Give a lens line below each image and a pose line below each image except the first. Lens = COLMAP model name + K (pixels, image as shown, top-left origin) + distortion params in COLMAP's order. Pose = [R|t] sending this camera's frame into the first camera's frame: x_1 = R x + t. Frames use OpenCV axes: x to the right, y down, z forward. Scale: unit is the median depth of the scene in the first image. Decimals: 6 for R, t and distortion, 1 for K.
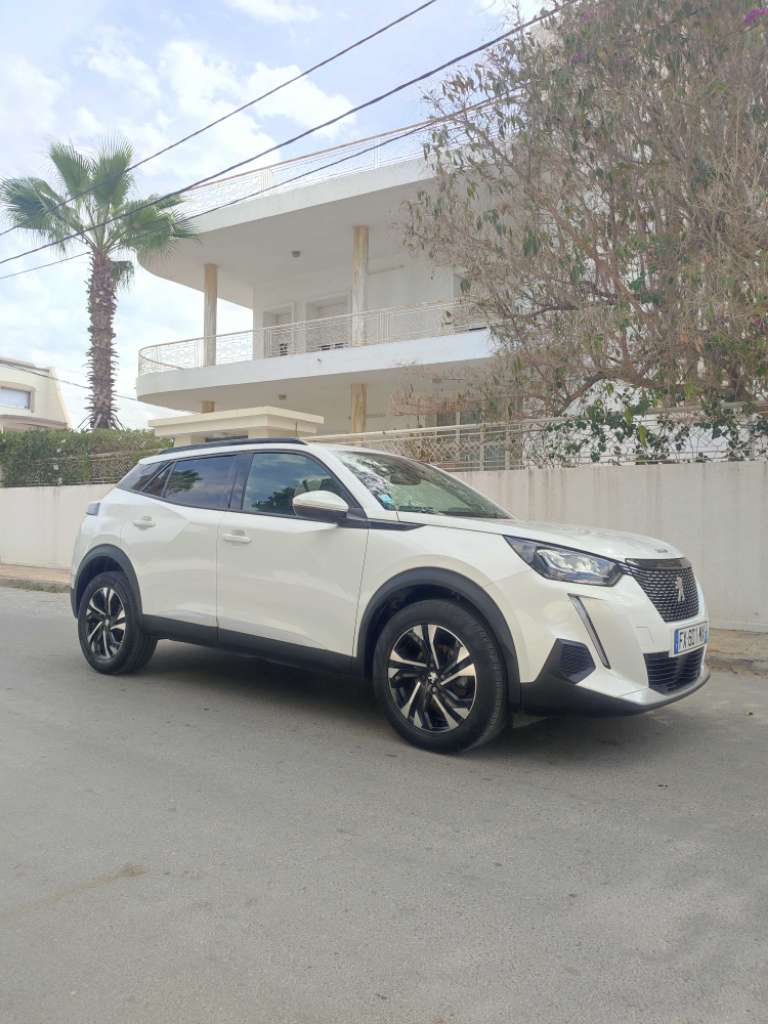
lens RADIAL K [[737.8, 0, 384.9], [0, 737.8, 515.3], [0, 0, 1]] dist [0.028432, -0.001464]
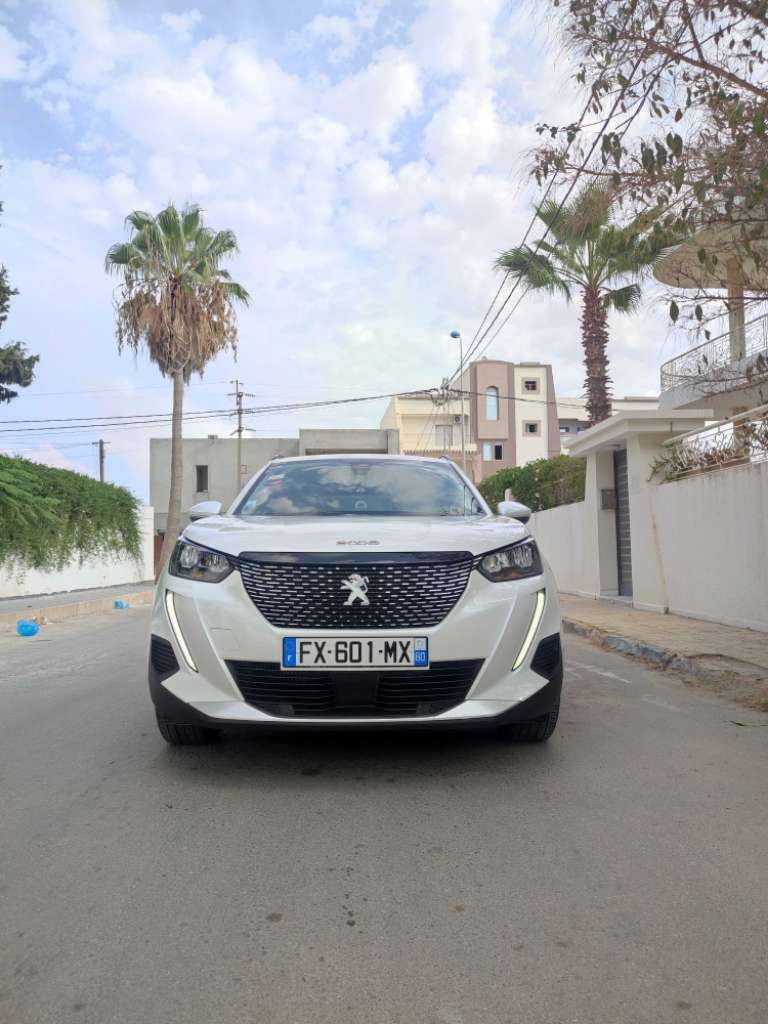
lens RADIAL K [[737.8, 0, 384.9], [0, 737.8, 515.3], [0, 0, 1]] dist [0.028432, -0.001464]
pose [[0.611380, -0.071406, -0.788109, 0.237442], [0.037039, 0.997411, -0.061636, 0.018601], [0.790470, 0.008492, 0.612442, 0.138637]]
